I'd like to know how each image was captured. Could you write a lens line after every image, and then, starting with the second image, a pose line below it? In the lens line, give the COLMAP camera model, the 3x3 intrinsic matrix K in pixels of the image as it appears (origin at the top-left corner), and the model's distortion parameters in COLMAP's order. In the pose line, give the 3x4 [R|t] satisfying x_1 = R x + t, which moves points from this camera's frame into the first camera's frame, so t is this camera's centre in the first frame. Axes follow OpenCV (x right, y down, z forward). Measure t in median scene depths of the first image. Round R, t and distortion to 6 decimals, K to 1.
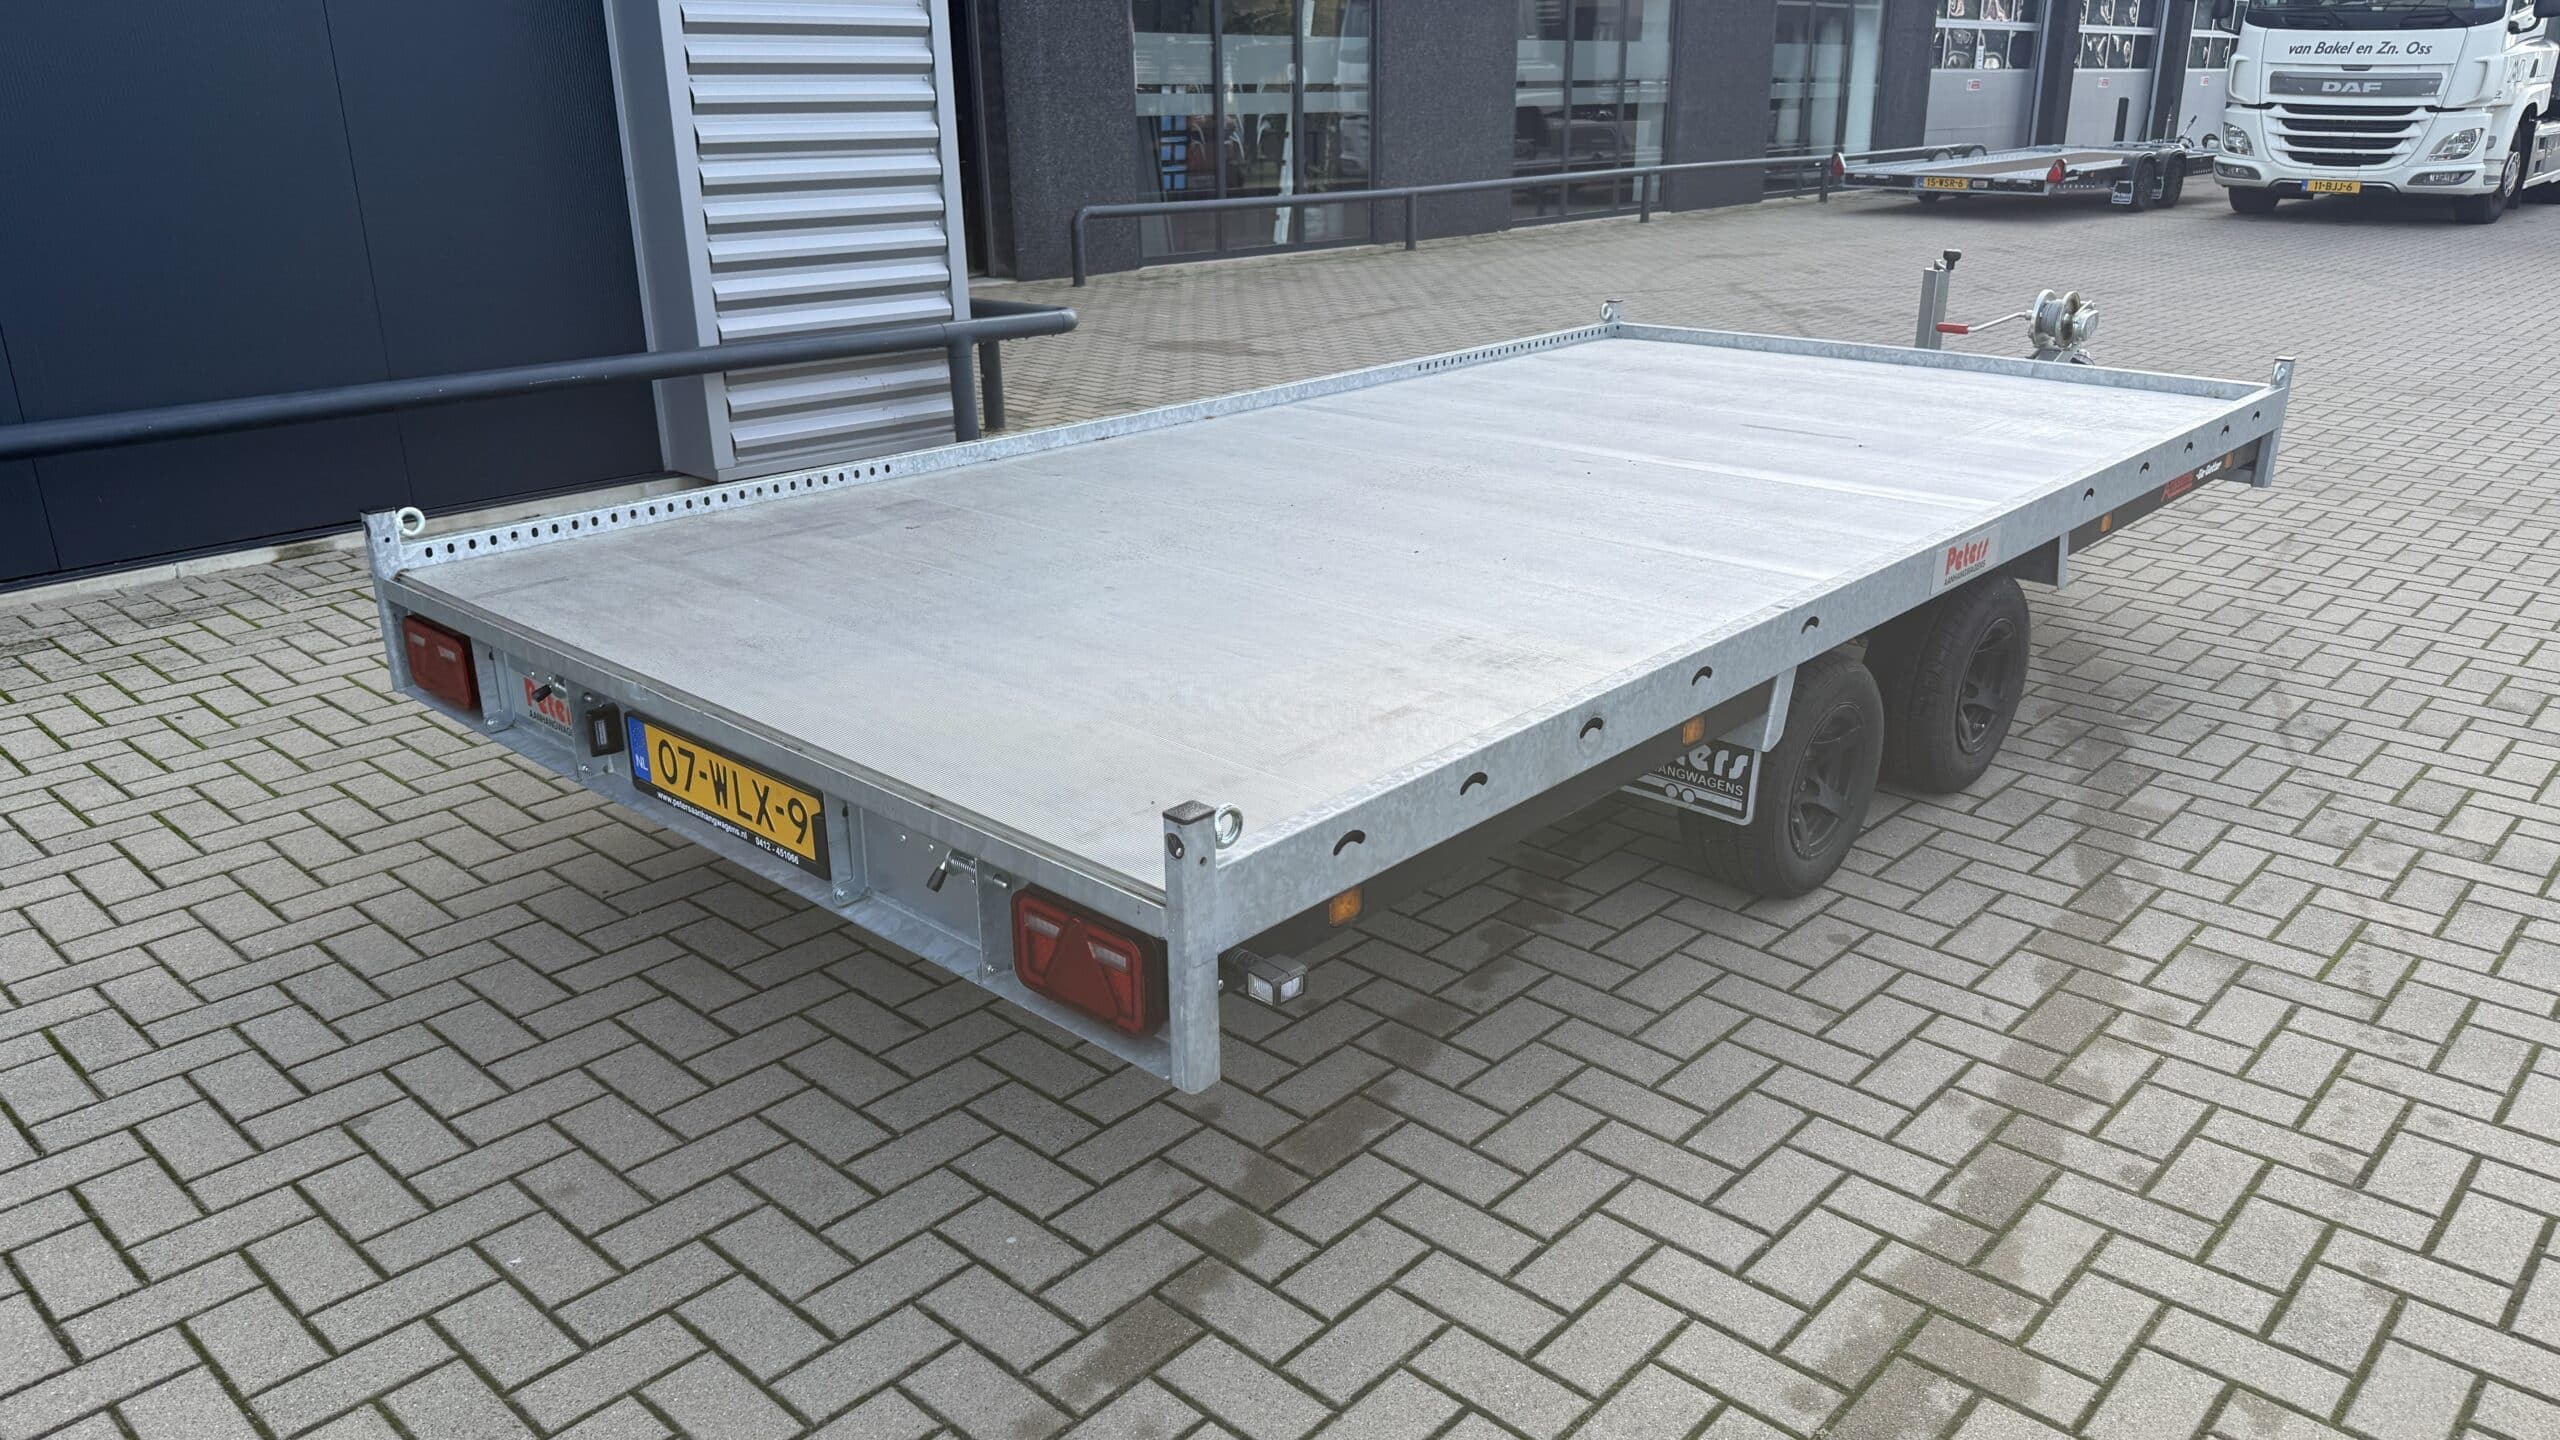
lens RADIAL K [[1789.7, 0, 1280.0], [0, 1789.7, 720.0], [0, 0, 1]] dist [0.100859, -0.119322]
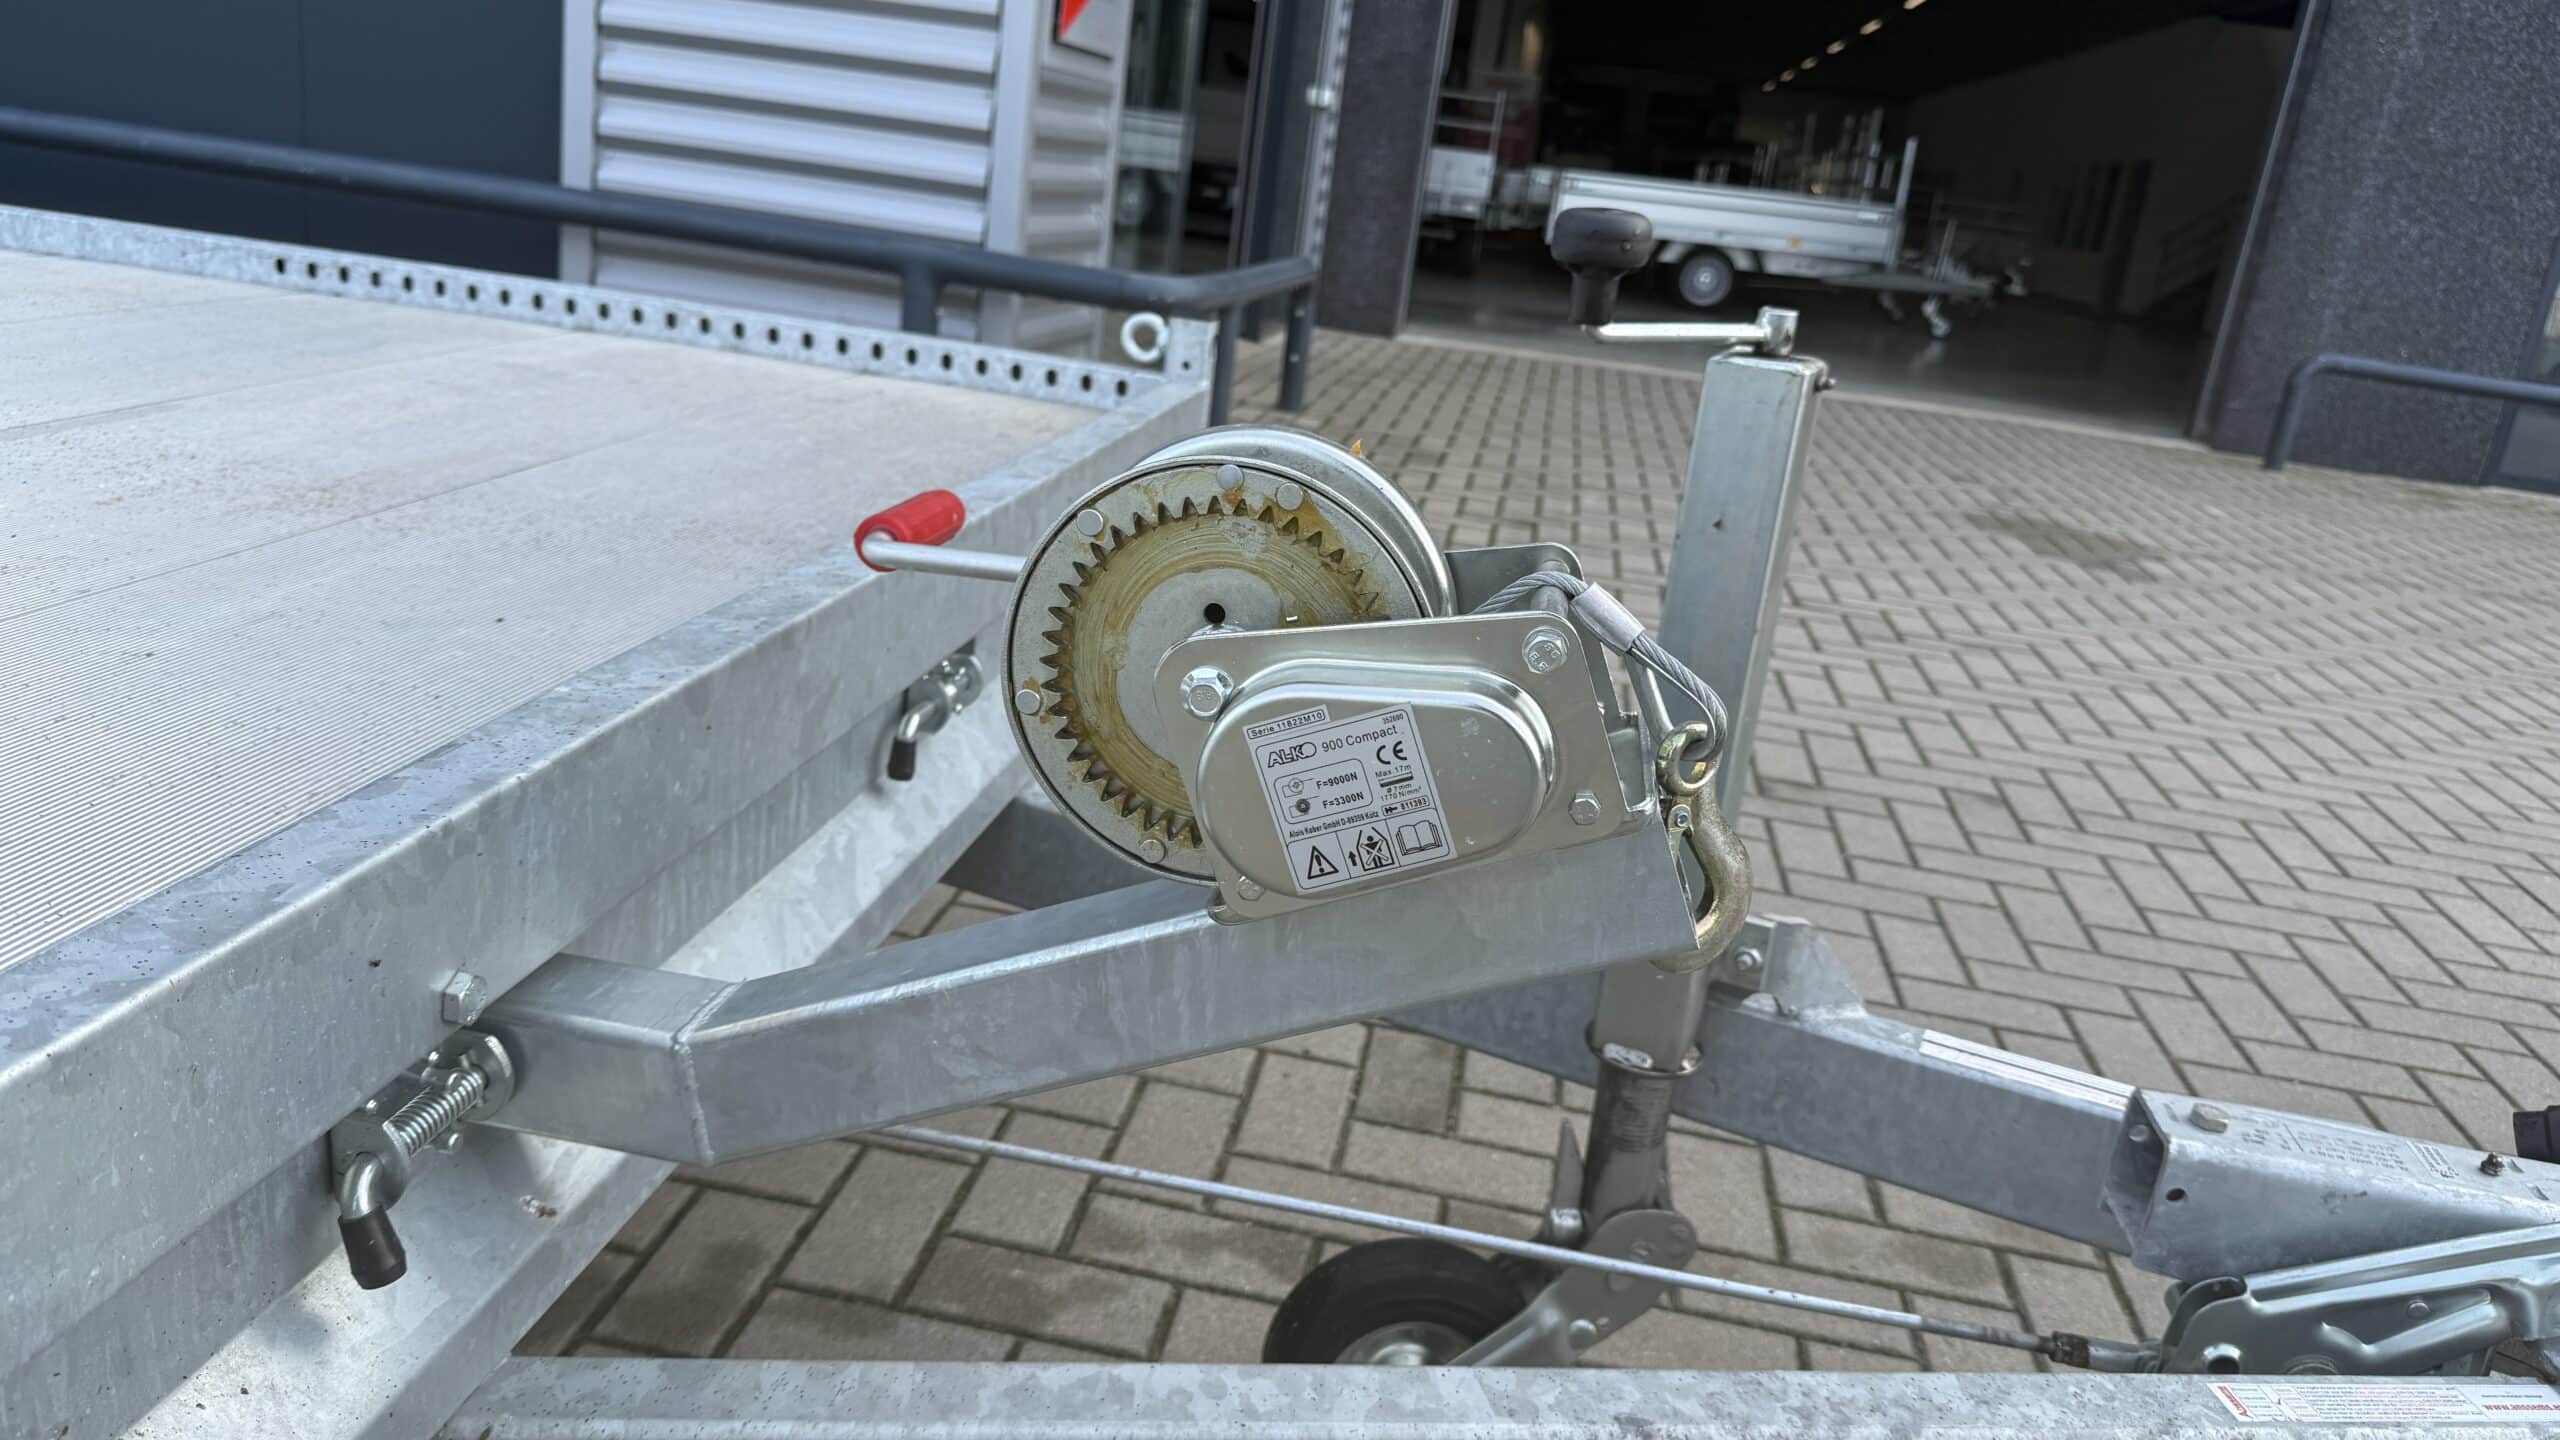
lens RADIAL K [[1803.8, 0, 1280.0], [0, 1803.8, 720.0], [0, 0, 1]] dist [0.049609, -0.093024]
pose [[0.542306, 0.323679, -0.775329, 0.699401], [-0.395063, 0.912669, 0.104687, -0.304681], [0.741504, 0.249532, 0.622820, 1.228783]]
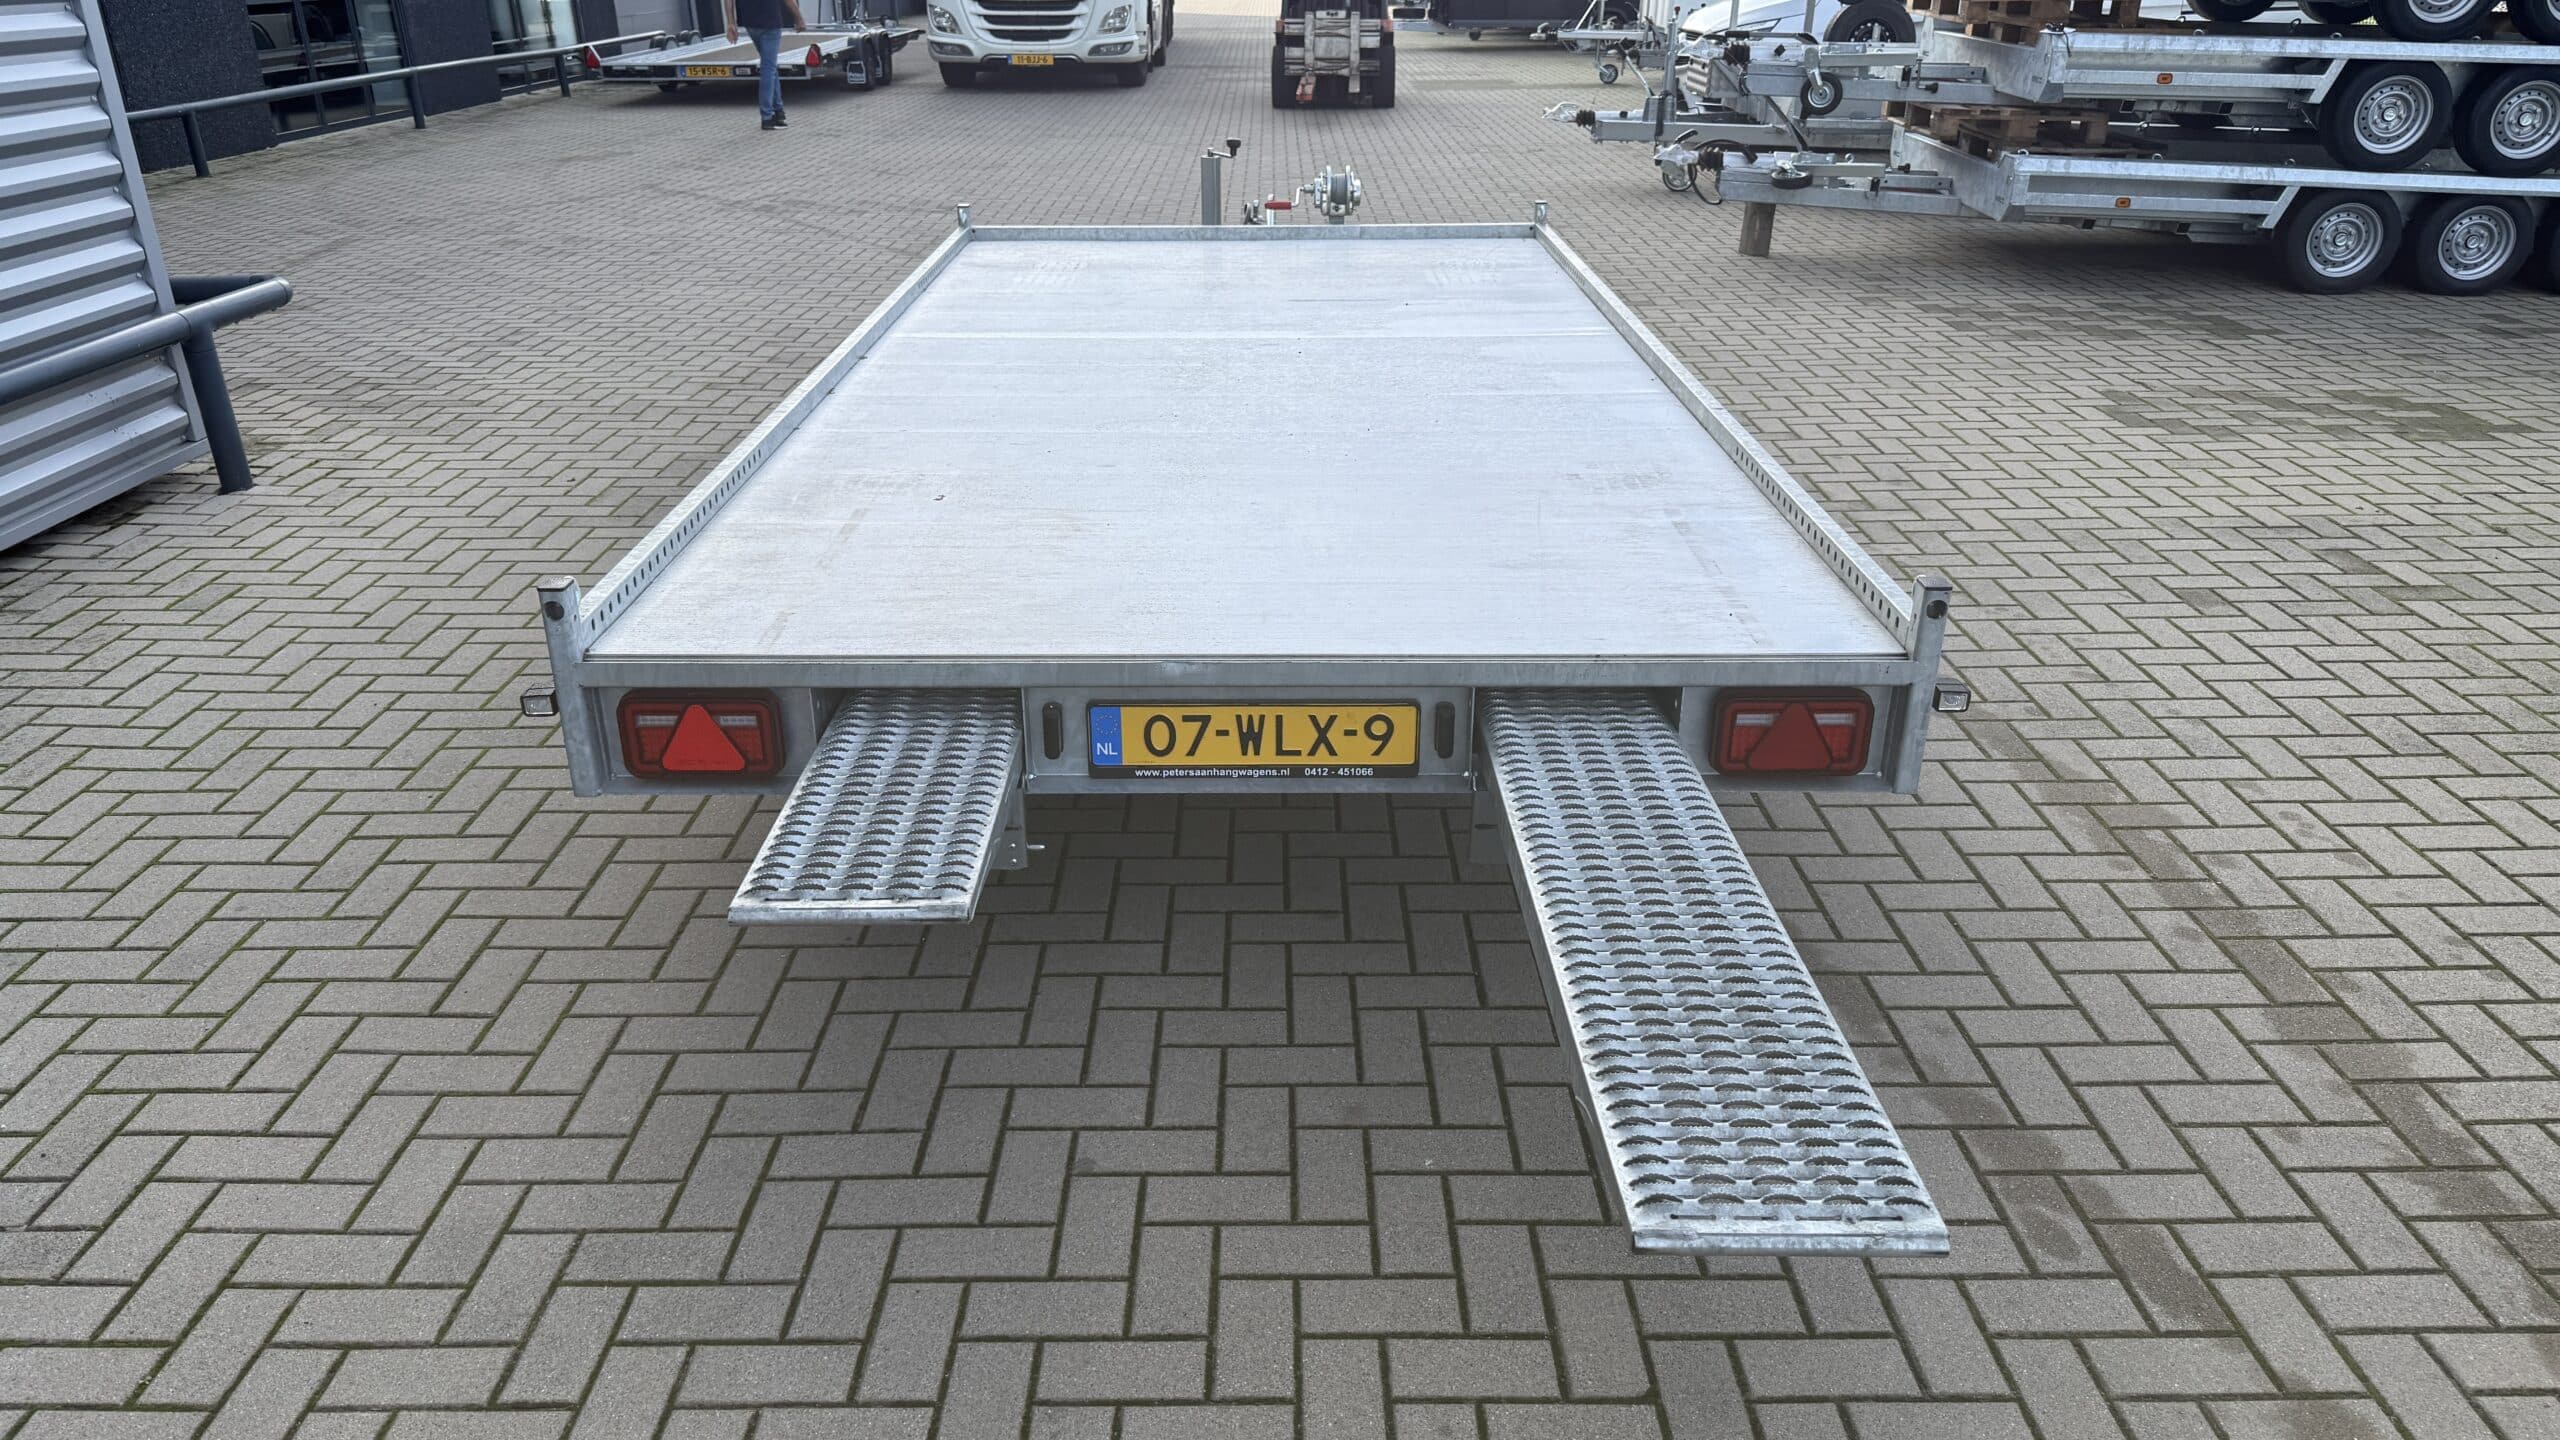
lens RADIAL K [[1811.3, 0, 1277.4], [0, 1811.3, 714.7], [0, 0, 1]] dist [0.064815, -0.082844]
pose [[0.735002, -0.269127, 0.622368, -0.632714], [0.233560, 0.962176, 0.140240, -0.079618], [-0.636570, 0.042284, 0.770059, 0.116107]]
